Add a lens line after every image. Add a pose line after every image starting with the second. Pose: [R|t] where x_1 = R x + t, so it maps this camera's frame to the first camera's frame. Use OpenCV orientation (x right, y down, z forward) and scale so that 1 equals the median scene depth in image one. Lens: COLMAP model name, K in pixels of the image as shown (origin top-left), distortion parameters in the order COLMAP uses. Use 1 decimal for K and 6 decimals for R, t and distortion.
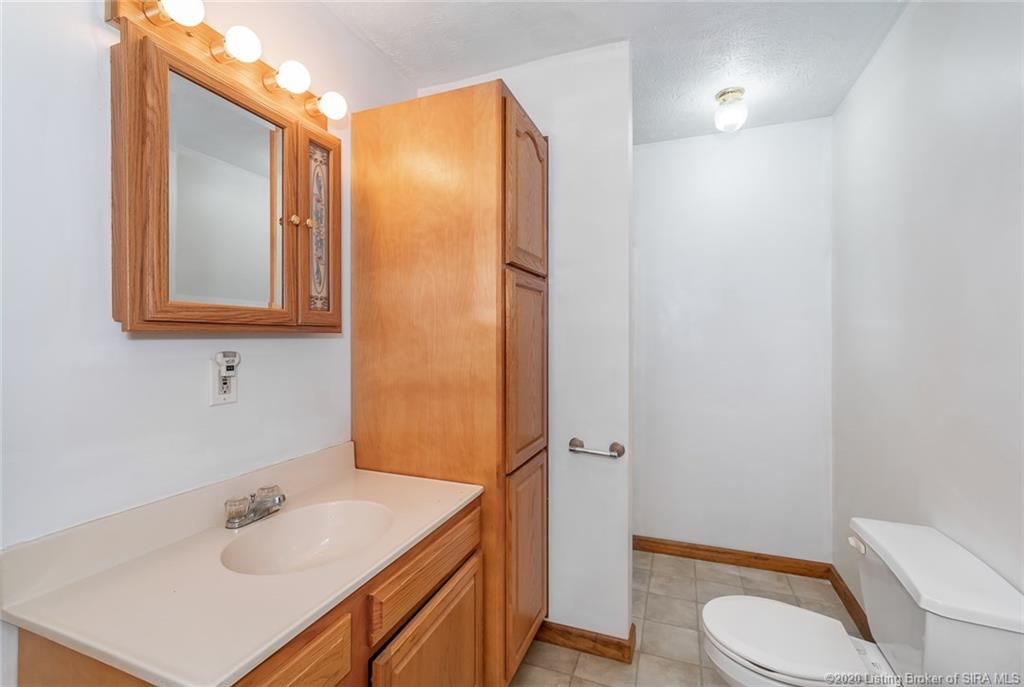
lens RADIAL K [[448.3, 0, 512.0], [0, 448.3, 340.4], [0, 0, 1]] dist [0.000033, -0.000026]
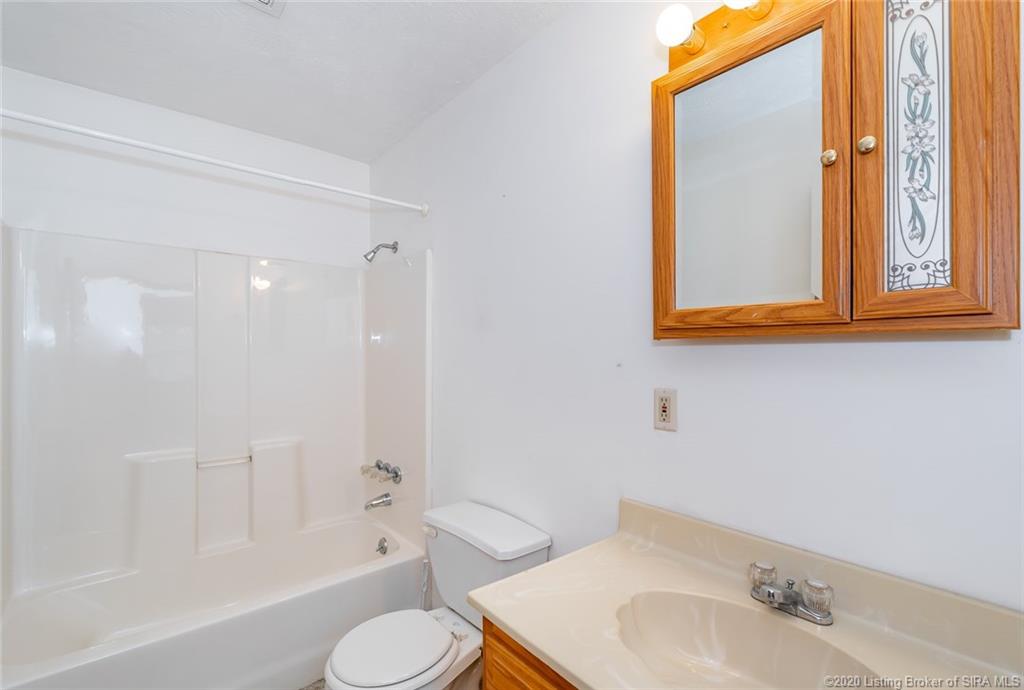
lens RADIAL K [[448.3, 0, 512.0], [0, 448.3, 346.2], [0, 0, 1]] dist [0.000033, -0.000026]
pose [[-0.474769, -0.004628, -0.880098, 0.266341], [-0.000167, 0.999987, -0.005168, 0.003224], [0.880110, -0.002306, -0.474763, 0.834745]]
